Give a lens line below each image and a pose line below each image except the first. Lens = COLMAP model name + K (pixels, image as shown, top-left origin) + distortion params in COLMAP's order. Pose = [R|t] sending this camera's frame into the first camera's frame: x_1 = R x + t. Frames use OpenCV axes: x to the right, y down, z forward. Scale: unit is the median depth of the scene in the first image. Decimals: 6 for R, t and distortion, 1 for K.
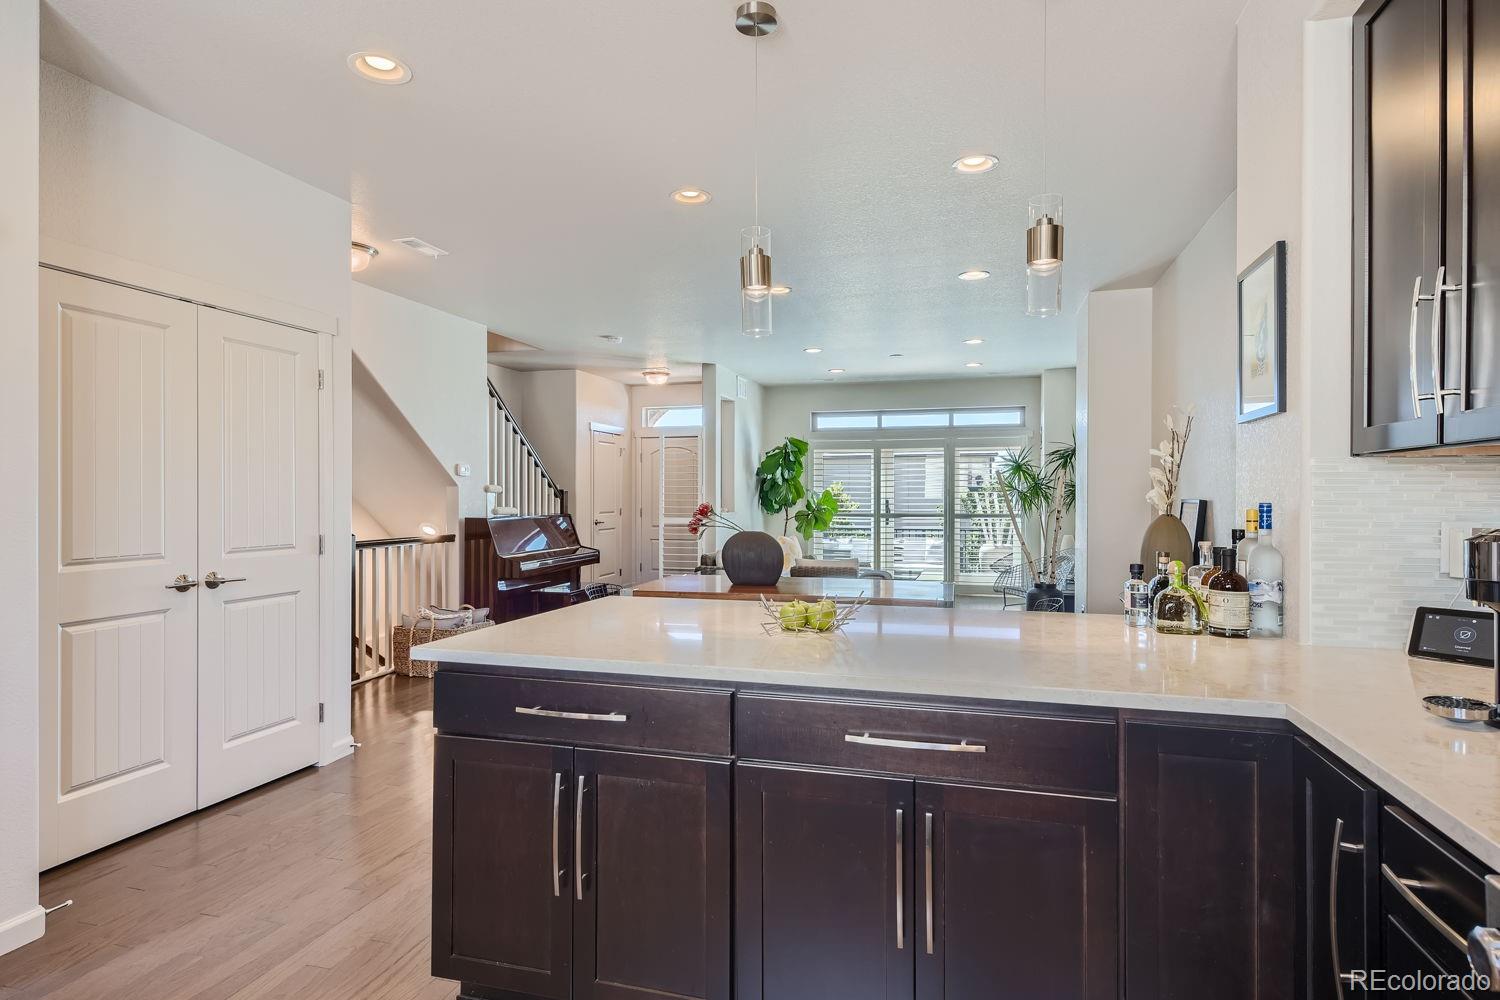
lens RADIAL K [[802.6, 0, 744.8], [0, 802.6, 496.1], [0, 0, 1]] dist [0.001861, -0.000587]
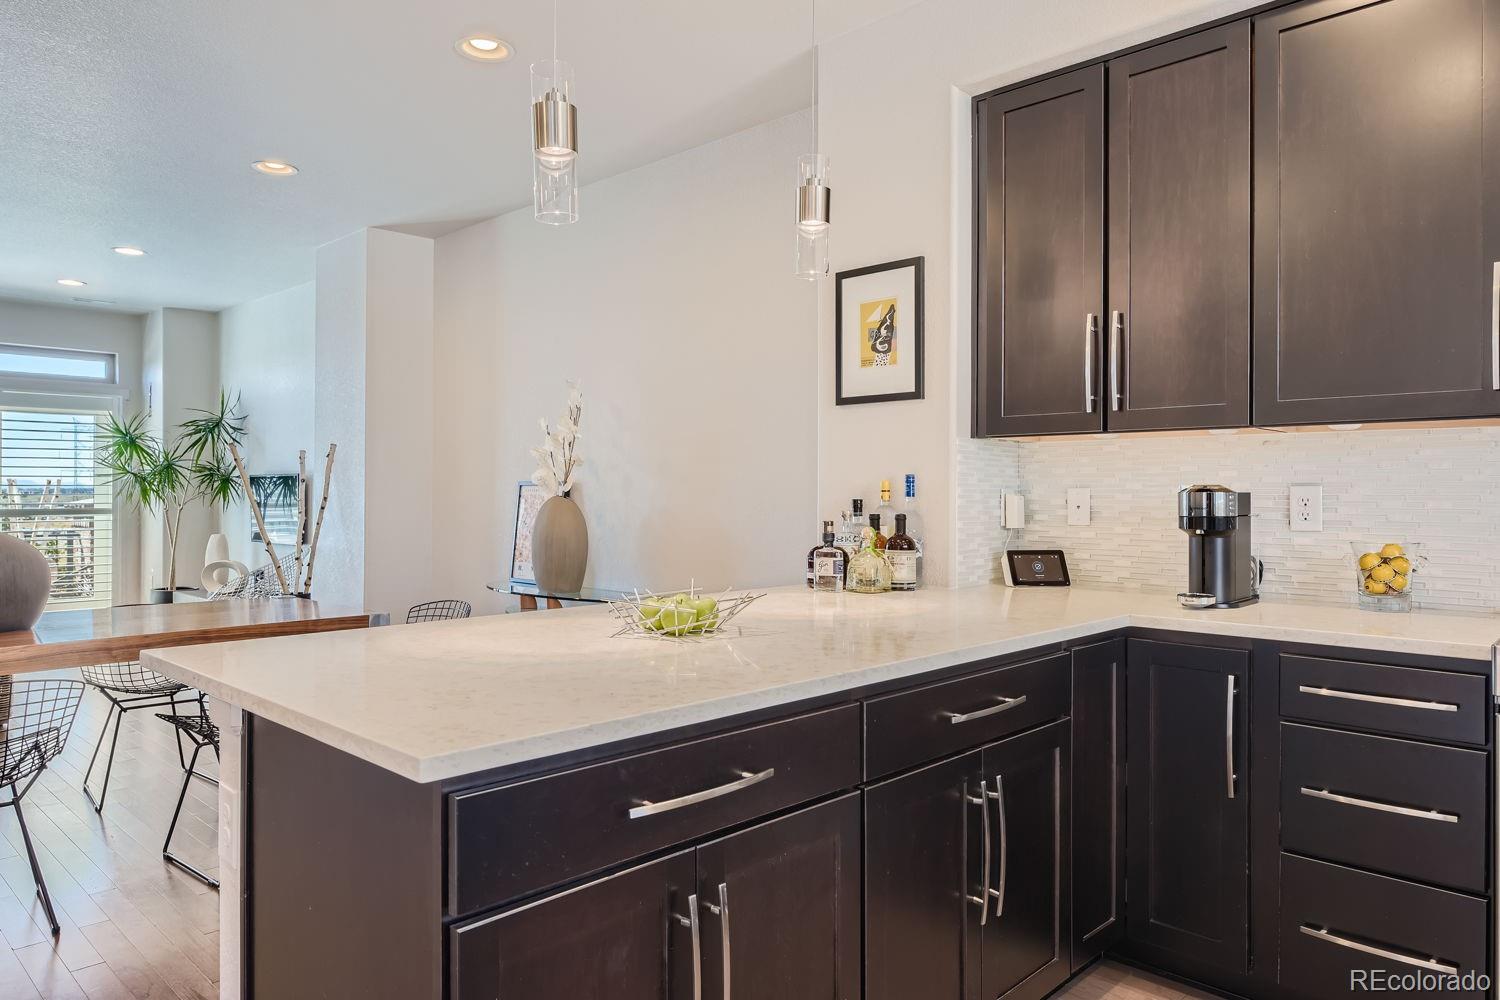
lens RADIAL K [[987.3, 0, 748.1], [0, 987.3, 492.0], [0, 0, 1]] dist [-0.000105, 0.000016]
pose [[0.464200, 0.001734, 0.885728, -0.167573], [-0.002312, 0.999997, -0.000746, 0.007979], [-0.885727, -0.001701, 0.464203, 0.120501]]
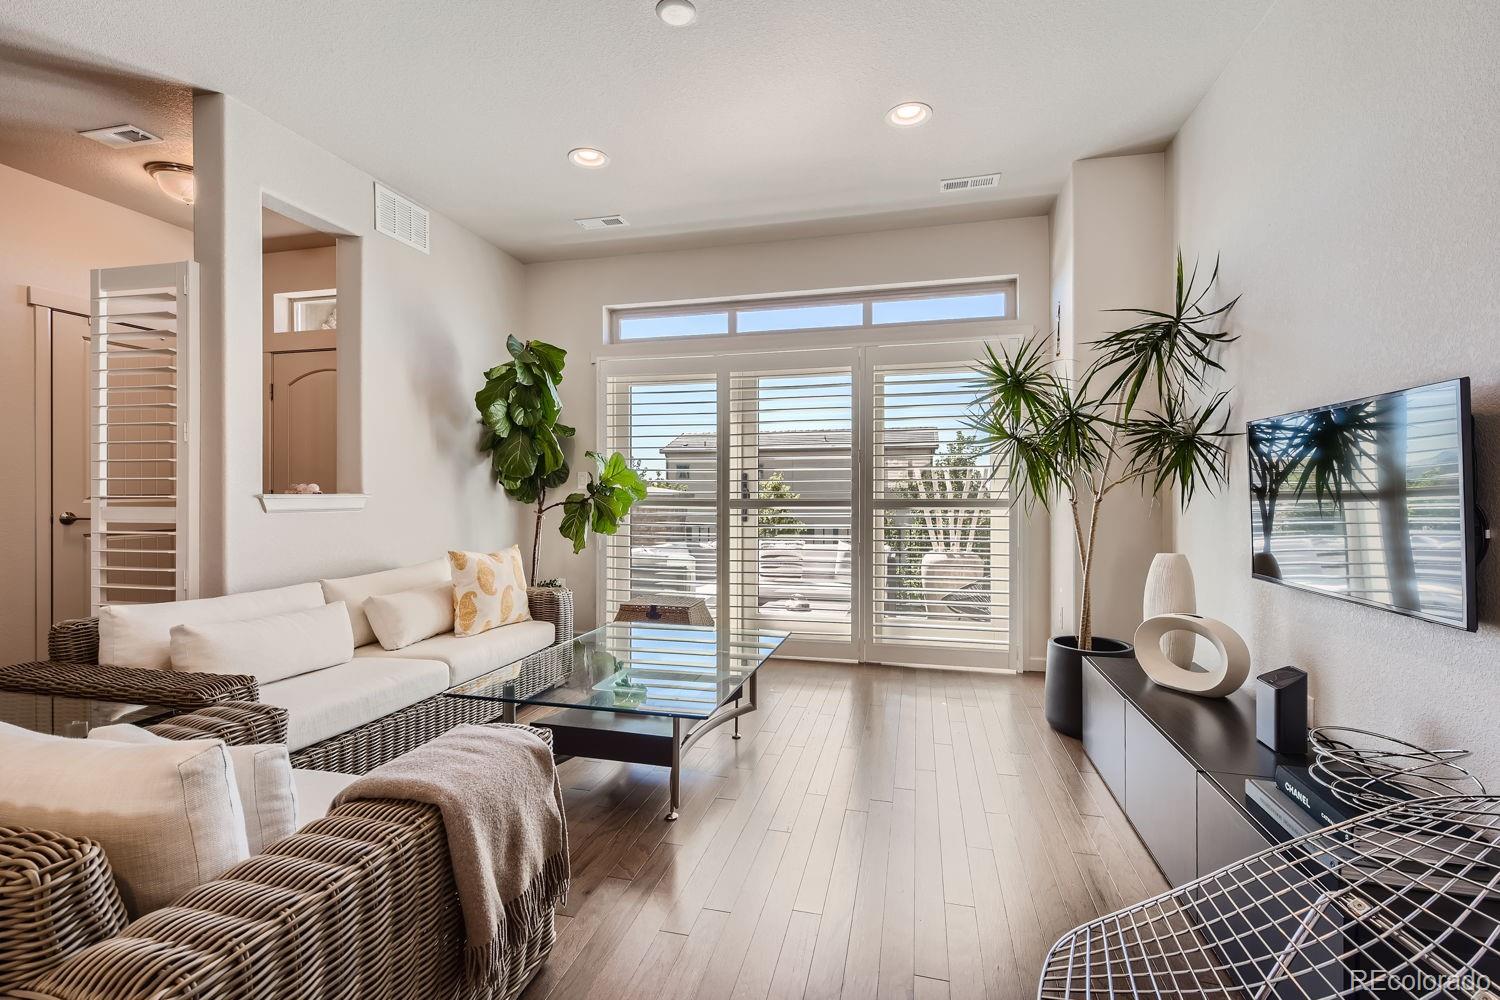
lens RADIAL K [[672.9, 0, 745.8], [0, 672.9, 495.1], [0, 0, 1]] dist [0.015662, -0.005519]
pose [[0.999491, -0.000655, 0.031906, 0.184155], [0.000510, 0.999989, 0.004576, 0.019029], [-0.031909, -0.004557, 0.999480, 0.637916]]
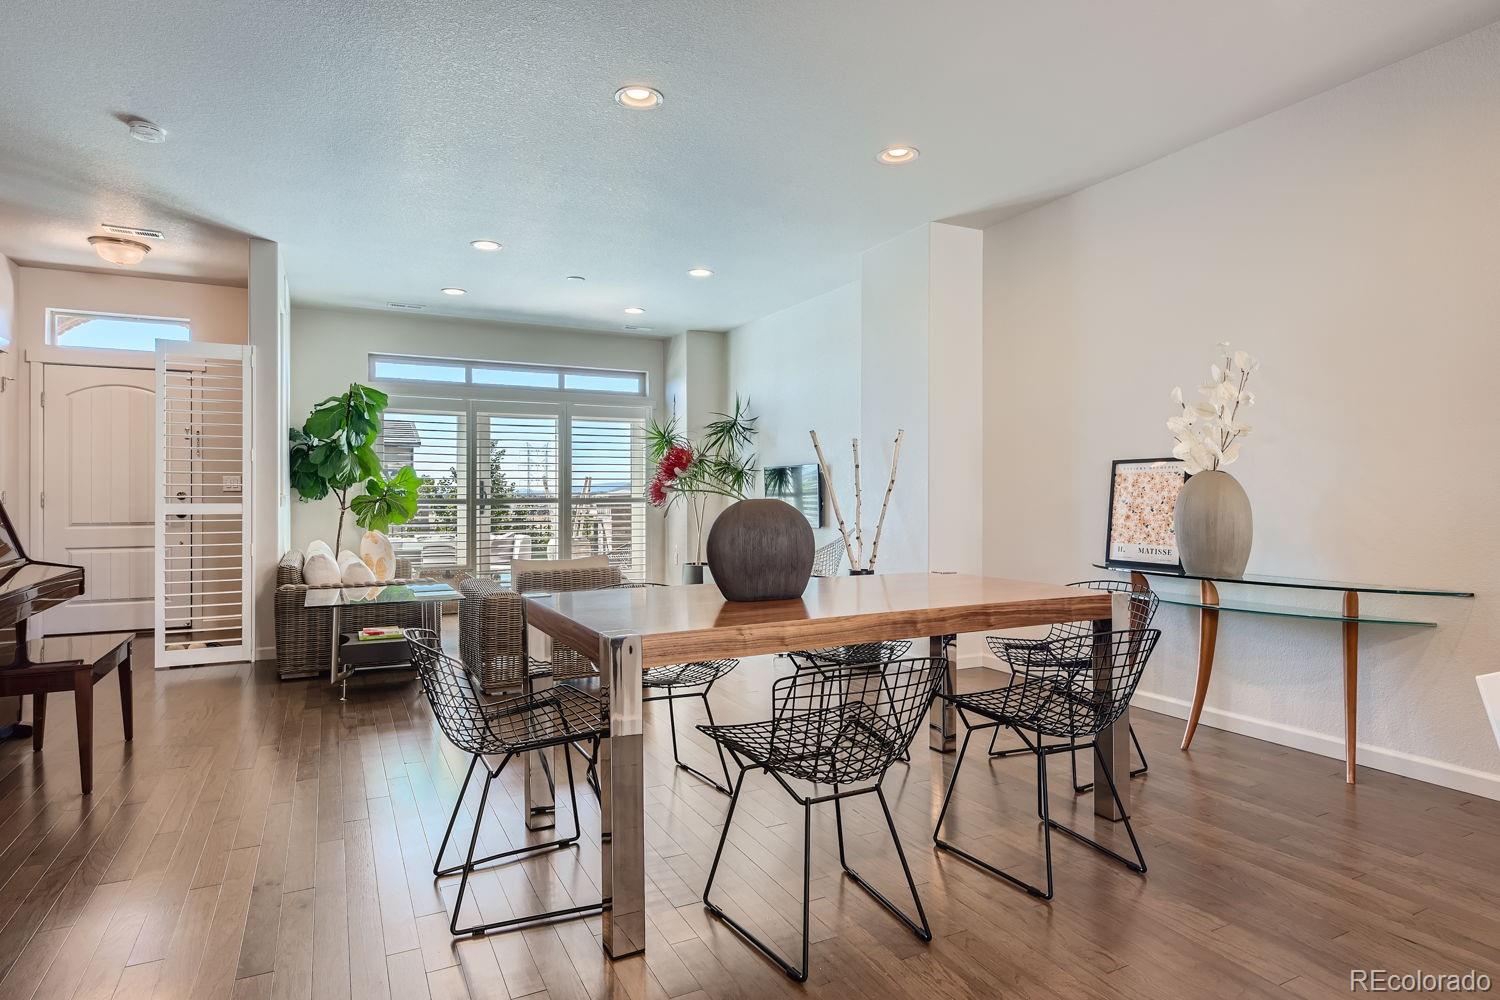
lens RADIAL K [[818.1, 0, 748.5], [0, 818.1, 496.0], [0, 0, 1]] dist [-0.000311, -0.000163]
pose [[0.727397, -0.003144, 0.686210, -0.185950], [0.002501, 0.999995, 0.001930, 0.020344], [-0.686213, 0.000313, 0.727401, 0.306097]]
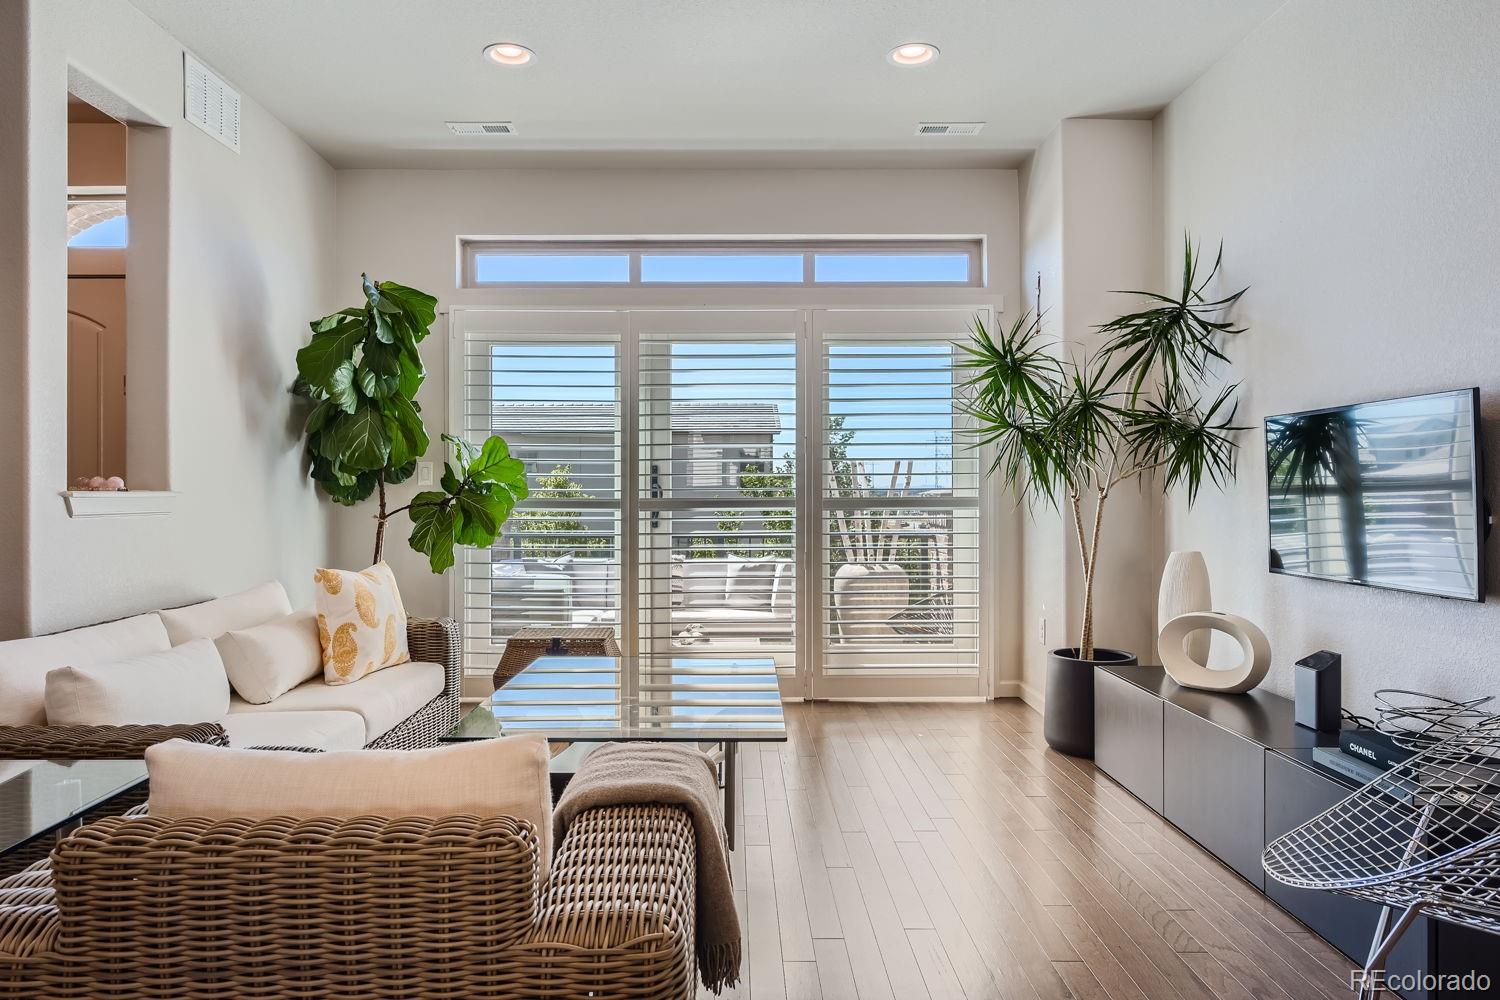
lens RADIAL K [[966.2, 0, 734.5], [0, 966.2, 492.7], [0, 0, 1]] dist [0.001294, 0.000803]
pose [[0.959624, -0.002183, 0.281278, 0.090733], [0.002238, 0.999997, 0.000124, 0.020880], [-0.281278, 0.000511, 0.959626, 0.595177]]
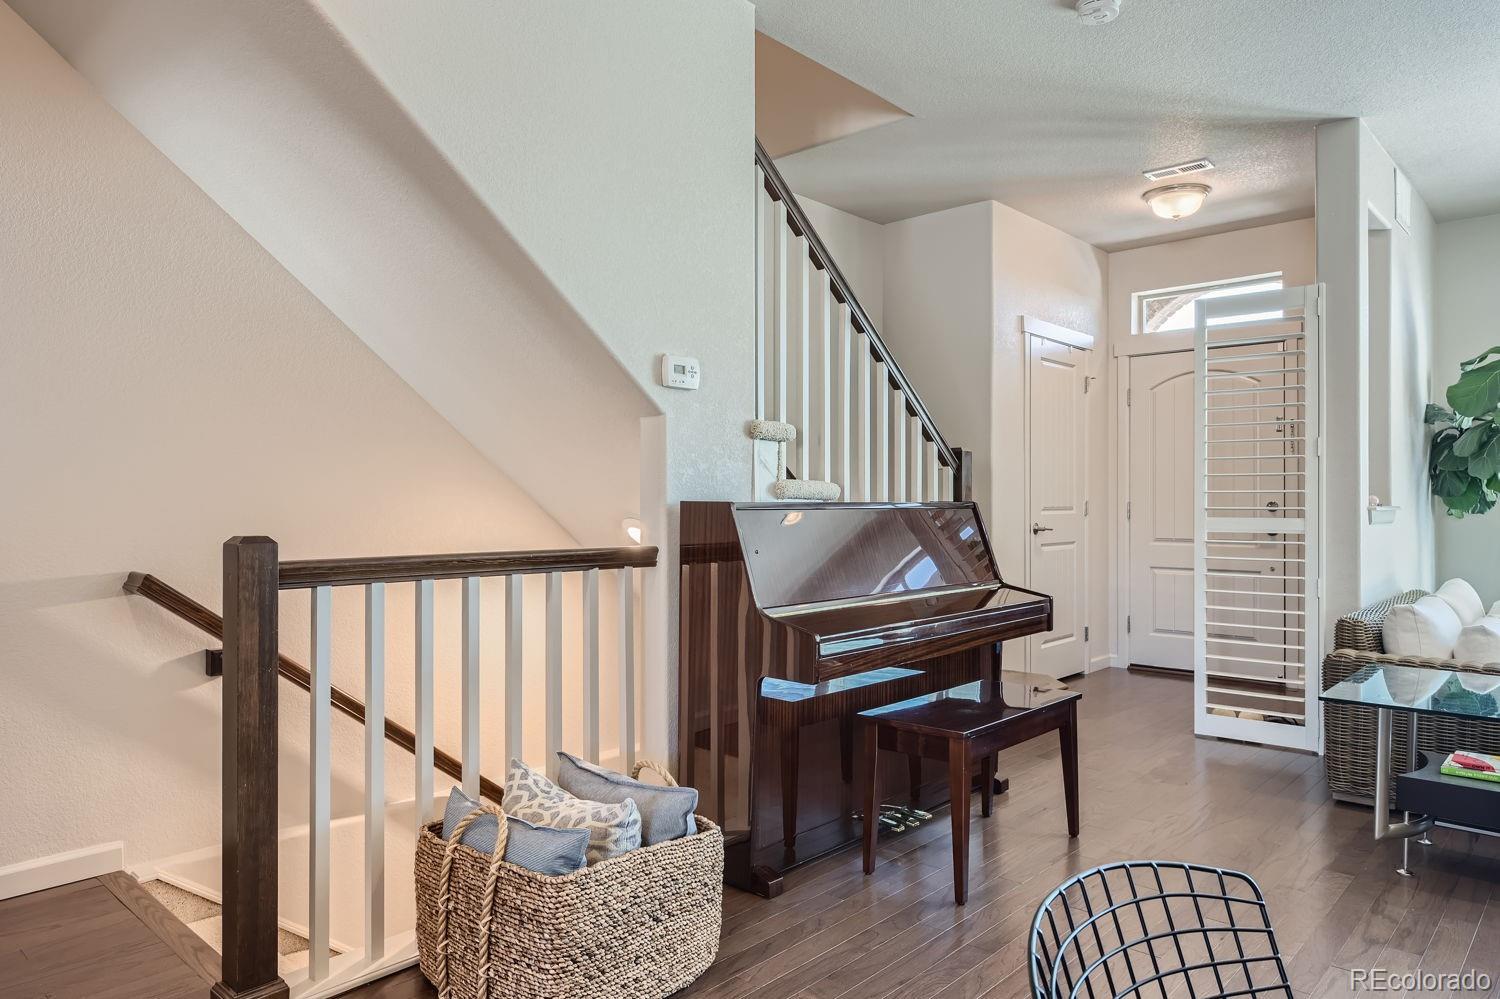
lens RADIAL K [[974.9, 0, 750.0], [0, 974.9, 499.5], [0, 0, 1]] dist [0.003279, -0.001067]
pose [[0.898218, -0.002164, -0.439545, -0.087318], [-0.000733, 0.999979, -0.006420, 0.019954], [0.439550, 0.006089, 0.898197, 0.428090]]
